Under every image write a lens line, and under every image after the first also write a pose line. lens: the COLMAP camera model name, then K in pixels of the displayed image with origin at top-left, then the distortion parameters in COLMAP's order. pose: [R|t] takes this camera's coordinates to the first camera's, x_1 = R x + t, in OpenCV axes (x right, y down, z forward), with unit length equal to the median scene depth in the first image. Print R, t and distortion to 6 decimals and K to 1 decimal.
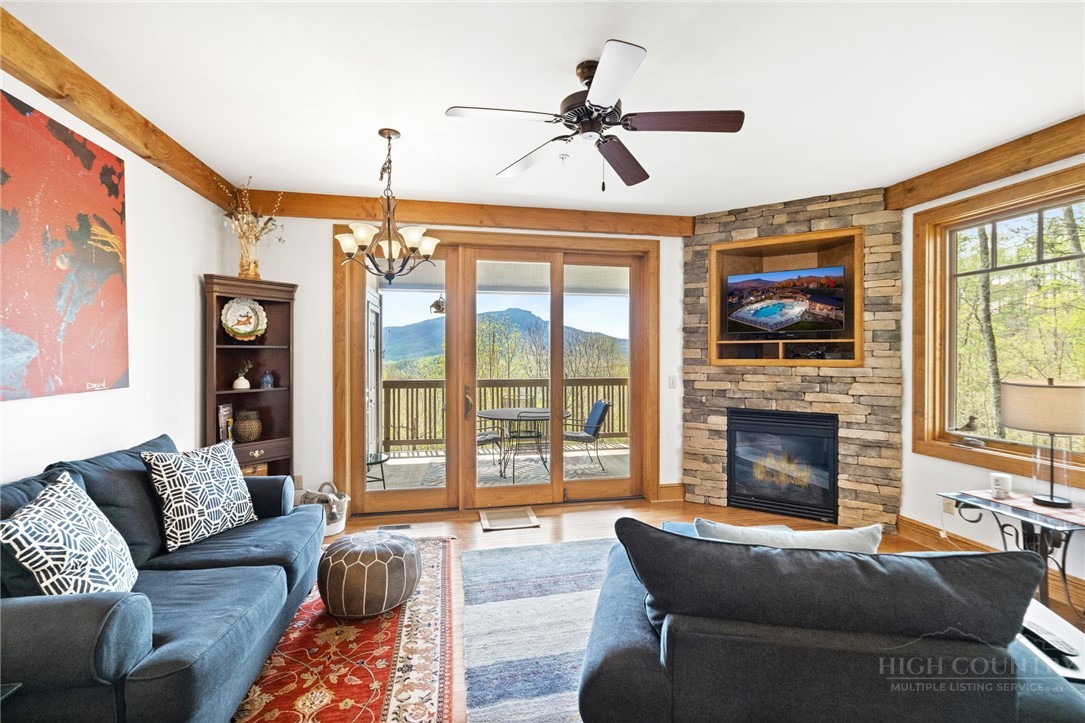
lens RADIAL K [[495.7, 0, 562.1], [0, 495.7, 362.8], [0, 0, 1]] dist [0.000562, 0.004038]
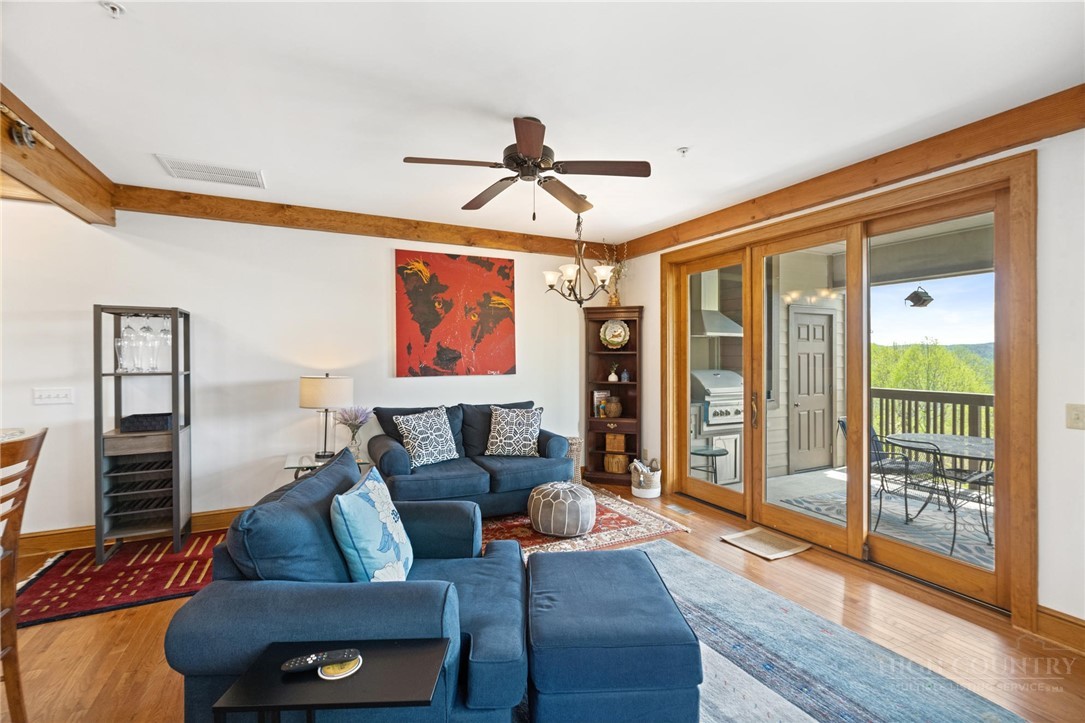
lens RADIAL K [[495.7, 0, 542.8], [0, 495.7, 367.8], [0, 0, 1]] dist [0.000562, 0.004038]
pose [[0.245381, 0.025743, -0.969085, 0.666350], [-0.020132, 0.999567, 0.021455, -0.013155], [0.969218, 0.014245, 0.245793, 0.395928]]
